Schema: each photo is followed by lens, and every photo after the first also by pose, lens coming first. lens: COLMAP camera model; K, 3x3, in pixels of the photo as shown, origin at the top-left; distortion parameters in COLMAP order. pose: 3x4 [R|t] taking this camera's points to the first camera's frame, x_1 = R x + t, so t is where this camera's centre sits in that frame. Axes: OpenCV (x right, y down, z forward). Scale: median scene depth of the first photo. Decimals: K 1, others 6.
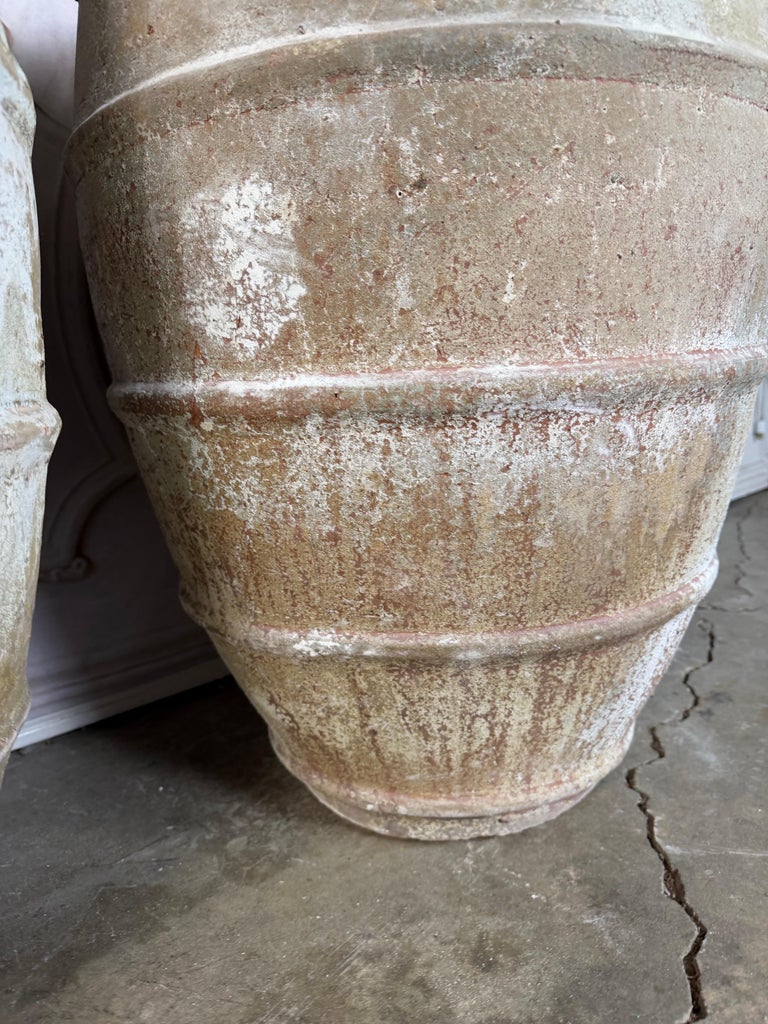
lens RADIAL K [[736.6, 0, 396.5], [0, 736.6, 518.0], [0, 0, 1]] dist [0.028471, -0.042799]
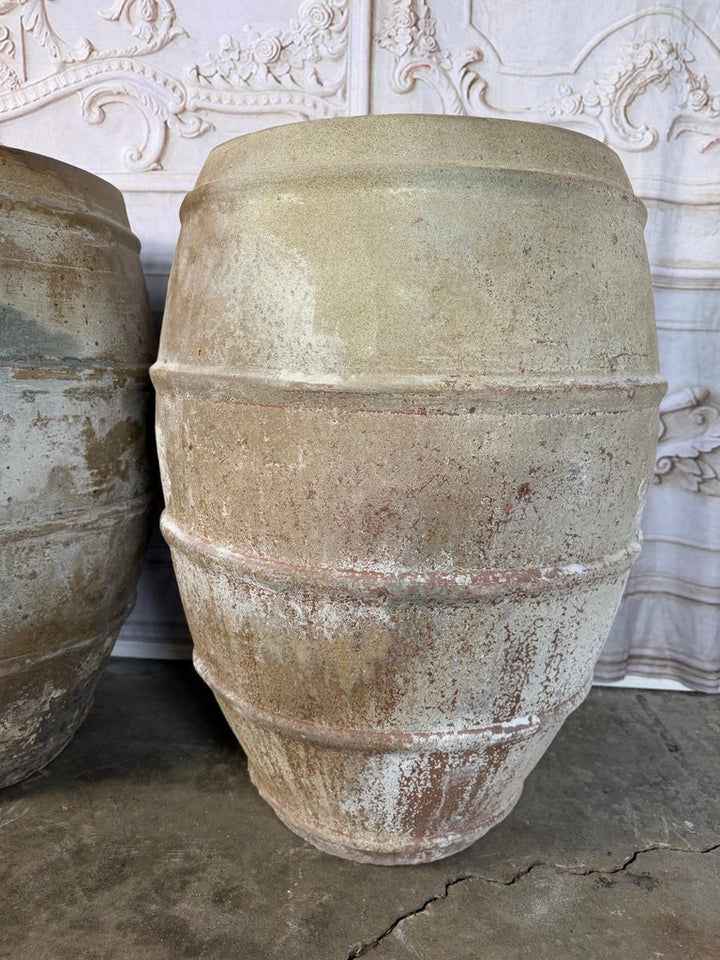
lens RADIAL K [[690.5, 0, 356.3], [0, 690.5, 470.8], [0, 0, 1]] dist [0.028471, -0.042799]
pose [[0.712686, 0.198389, -0.672845, 1.317620], [-0.216798, 0.974510, 0.057700, -0.509383], [0.667141, 0.104750, 0.737530, 0.001655]]
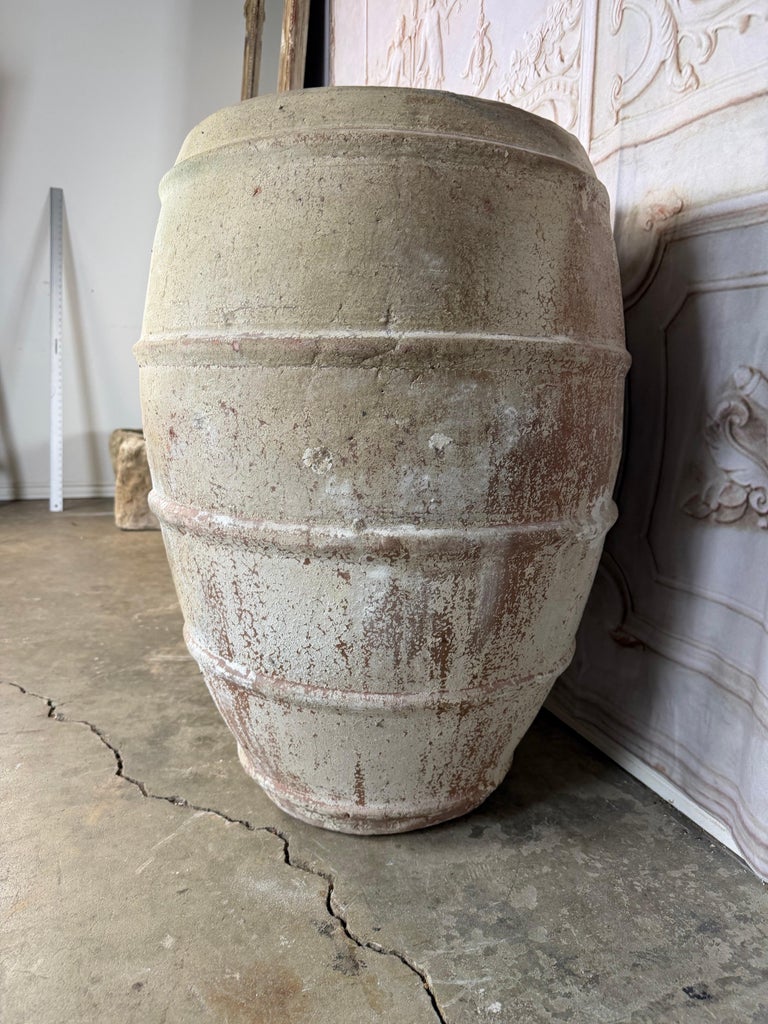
lens RADIAL K [[736.6, 0, 367.5], [0, 736.6, 498.7], [0, 0, 1]] dist [0.028471, -0.042799]
pose [[-0.357664, 0.197032, -0.912828, 2.060591], [-0.194723, 0.940267, 0.279251, -0.882186], [0.913323, 0.277627, -0.297933, 2.175549]]
